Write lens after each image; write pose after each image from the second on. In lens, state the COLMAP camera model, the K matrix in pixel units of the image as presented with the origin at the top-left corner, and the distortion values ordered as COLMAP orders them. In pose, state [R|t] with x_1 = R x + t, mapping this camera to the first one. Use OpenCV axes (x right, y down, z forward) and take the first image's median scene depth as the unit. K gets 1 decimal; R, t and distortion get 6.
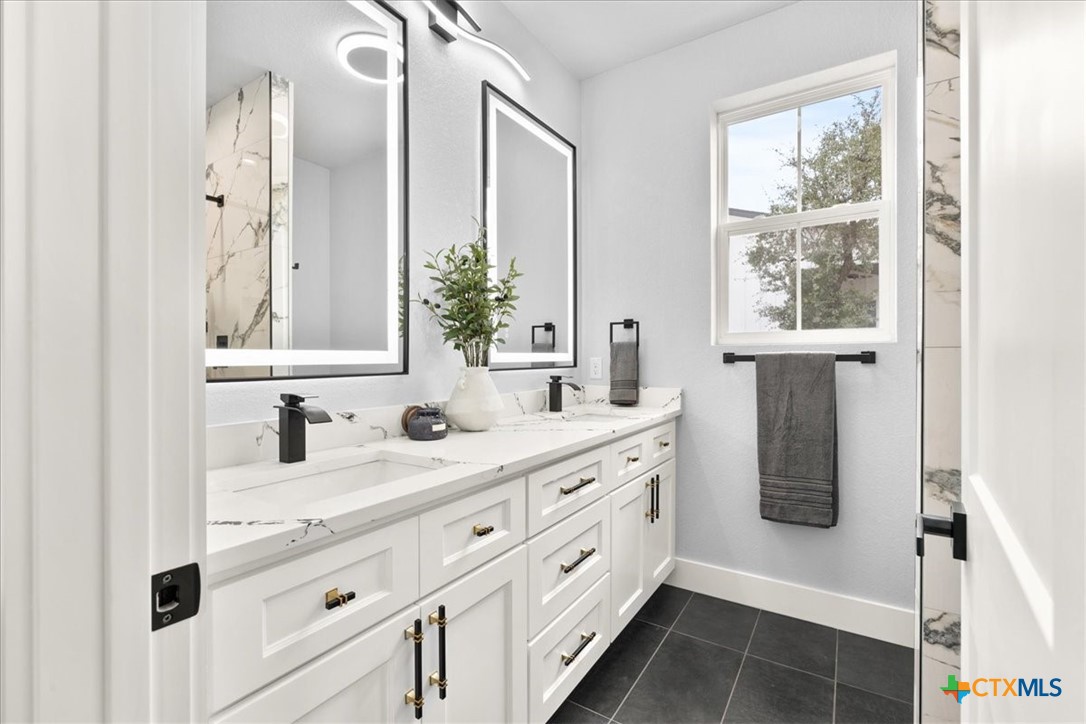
lens RADIAL K [[479.2, 0, 538.0], [0, 479.2, 355.3], [0, 0, 1]] dist [-0.002560, -0.000346]
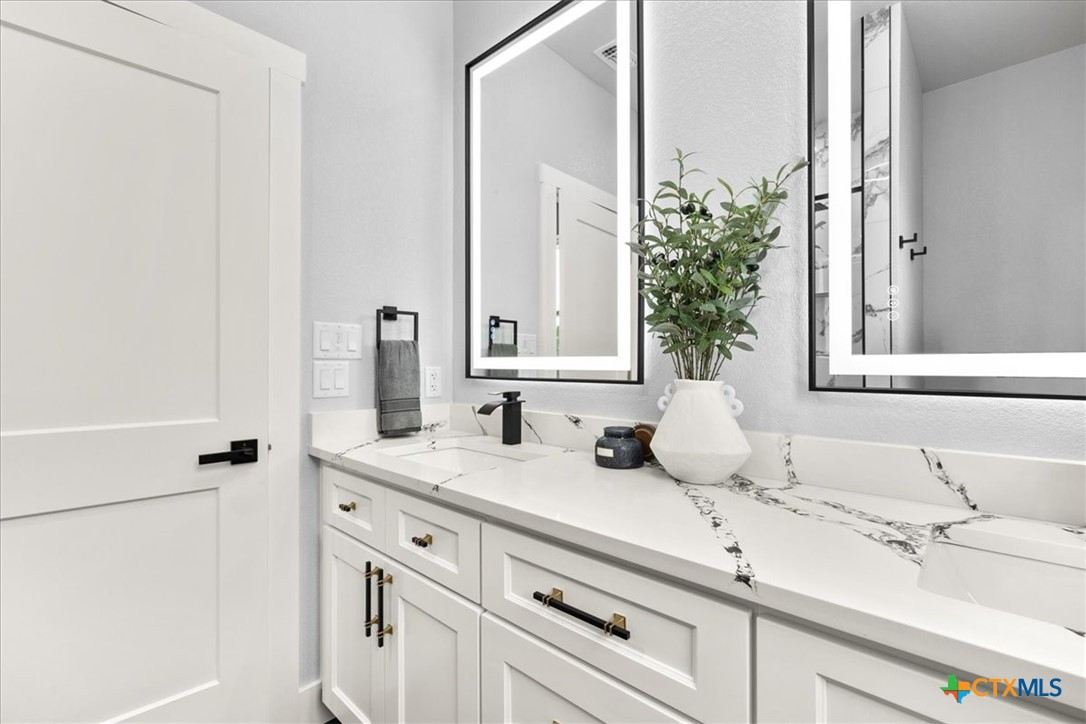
lens RADIAL K [[487.1, 0, 543.0], [0, 487.1, 362.0], [0, 0, 1]] dist [-0.000249, -0.000009]
pose [[-0.167979, -0.001419, -0.985790, 0.614655], [-0.001297, 0.999998, -0.001218, 0.003315], [0.985790, 0.001074, -0.167980, 1.061219]]
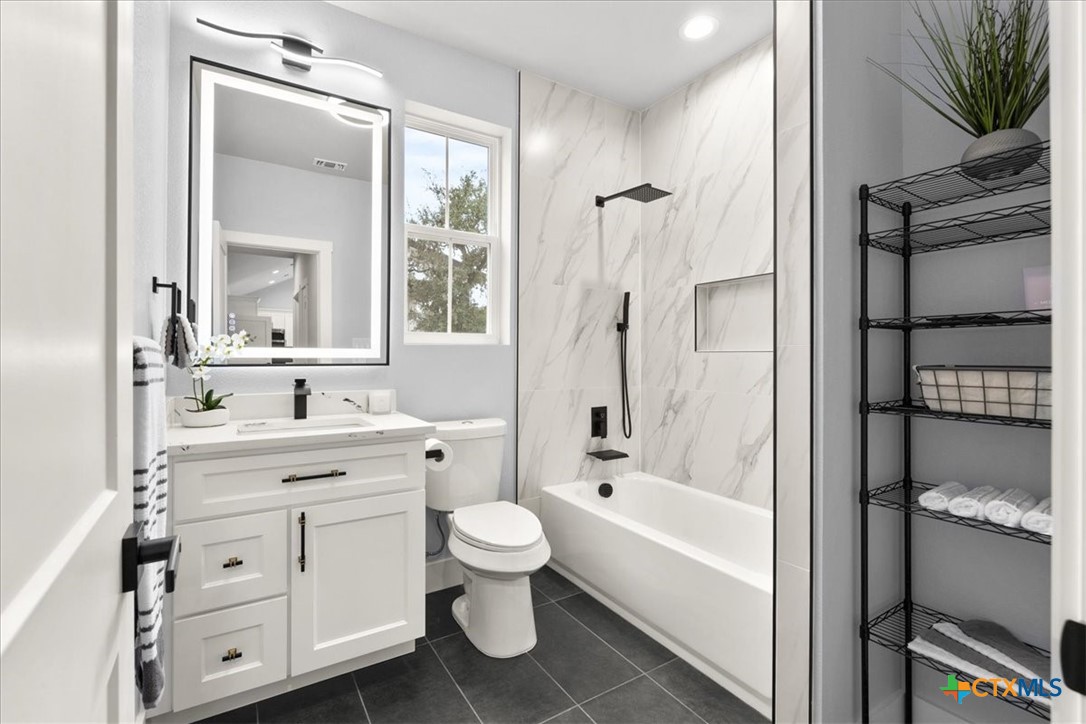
lens RADIAL K [[479.2, 0, 538.0], [0, 479.2, 355.3], [0, 0, 1]] dist [-0.002560, -0.000346]
pose [[0.907204, 0.004716, -0.420665, 0.736205], [-0.002179, 0.999976, 0.006511, 0.000215], [0.420686, -0.004990, 0.907193, -0.055966]]
